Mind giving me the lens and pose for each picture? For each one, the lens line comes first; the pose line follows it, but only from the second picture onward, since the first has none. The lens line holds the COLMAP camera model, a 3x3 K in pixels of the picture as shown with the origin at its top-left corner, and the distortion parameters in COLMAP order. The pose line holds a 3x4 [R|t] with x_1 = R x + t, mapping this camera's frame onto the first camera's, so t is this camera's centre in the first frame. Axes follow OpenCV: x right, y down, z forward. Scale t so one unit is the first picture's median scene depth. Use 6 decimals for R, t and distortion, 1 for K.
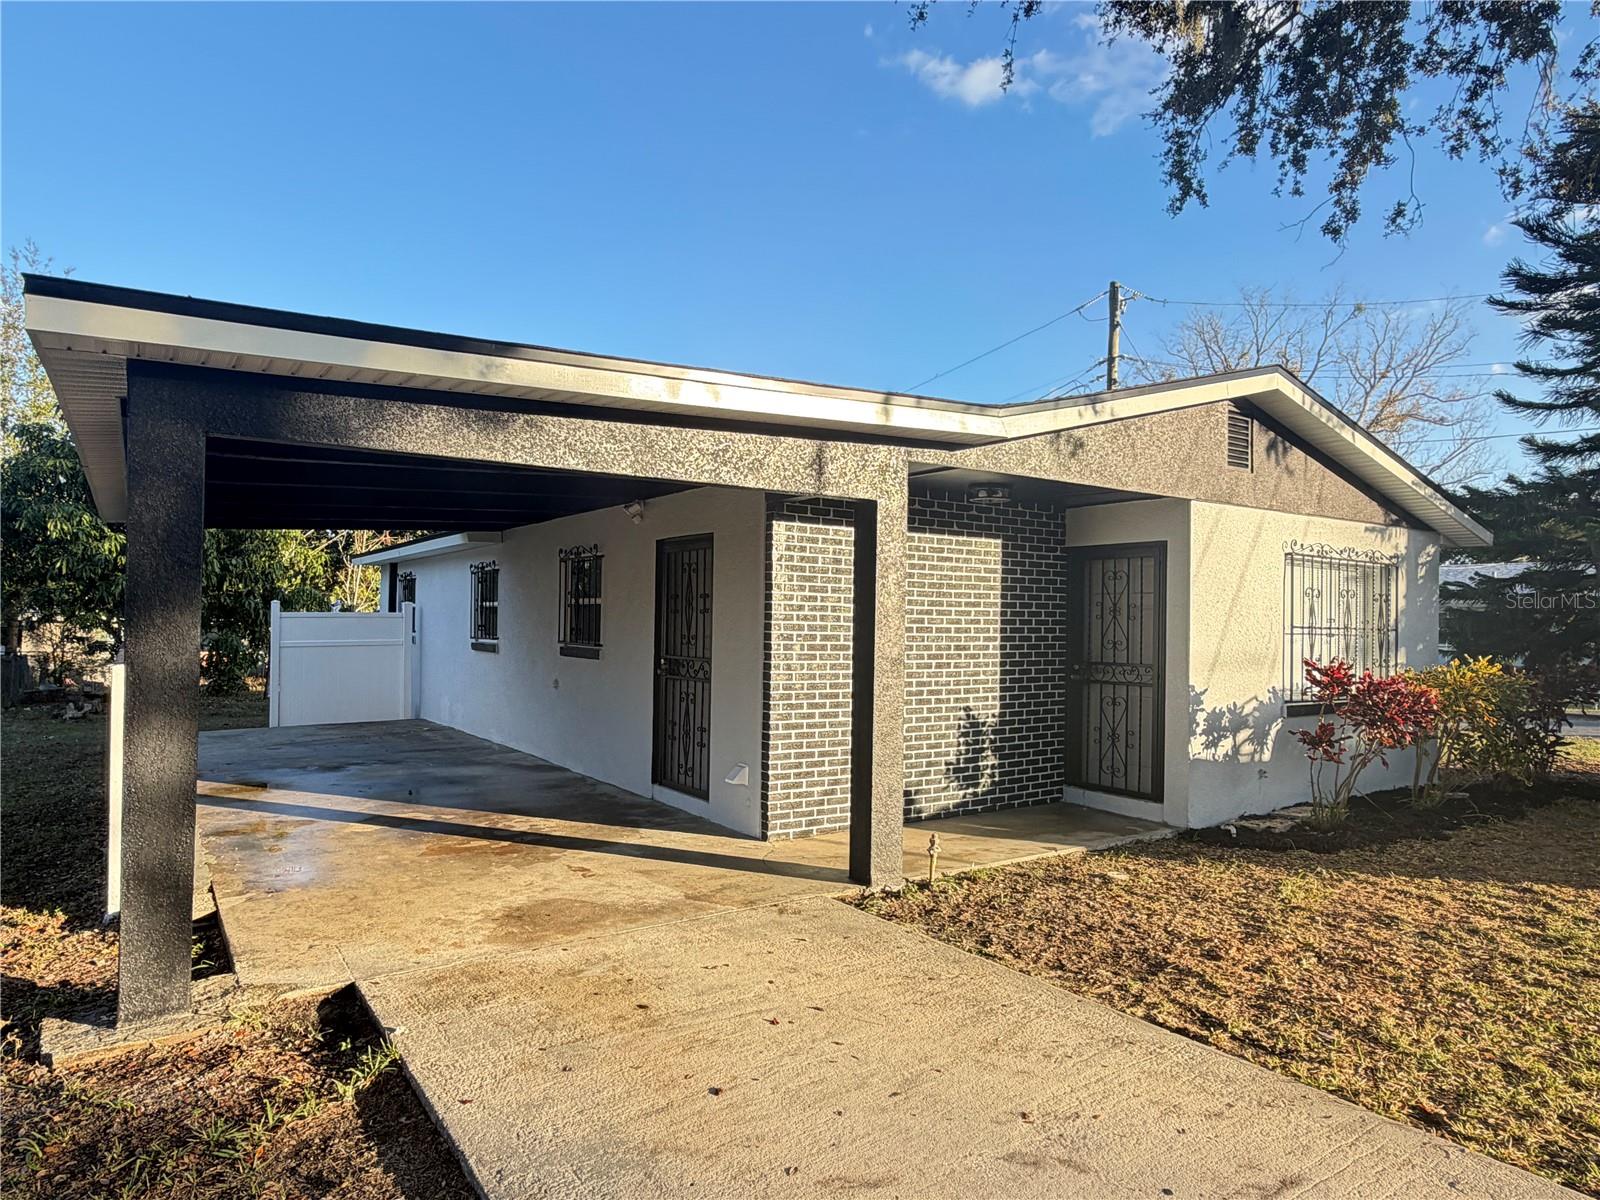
lens RADIAL K [[965.5, 0, 802.8], [0, 965.5, 596.8], [0, 0, 1]] dist [0.006414, 0.000764]
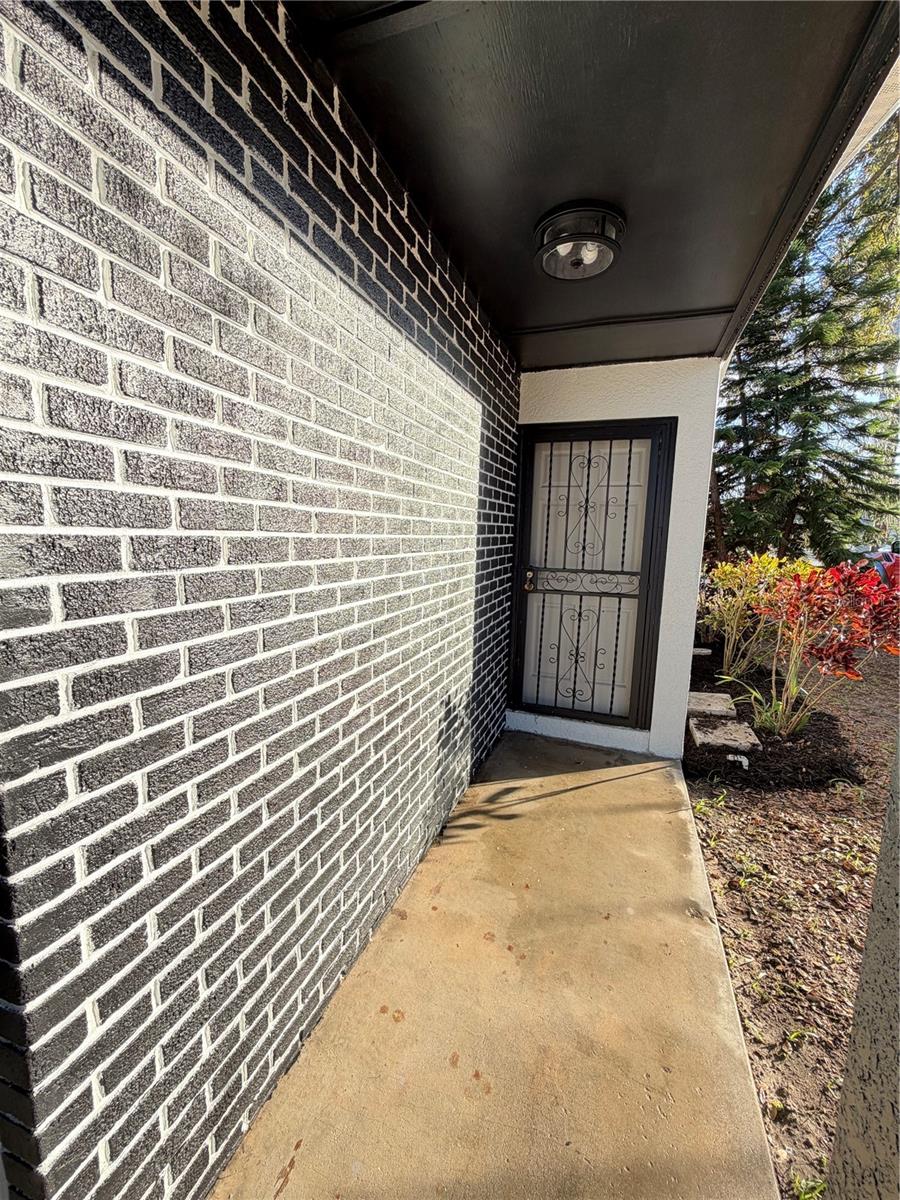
lens RADIAL K [[477.9, 0, 454.0], [0, 477.9, 598.8], [0, 0, 1]] dist [-0.000102, 0.000163]
pose [[0.810799, -0.079959, 0.579837, -0.010313], [-0.019321, 0.986429, 0.163045, 0.028479], [-0.585005, -0.143400, 0.798252, 0.755365]]
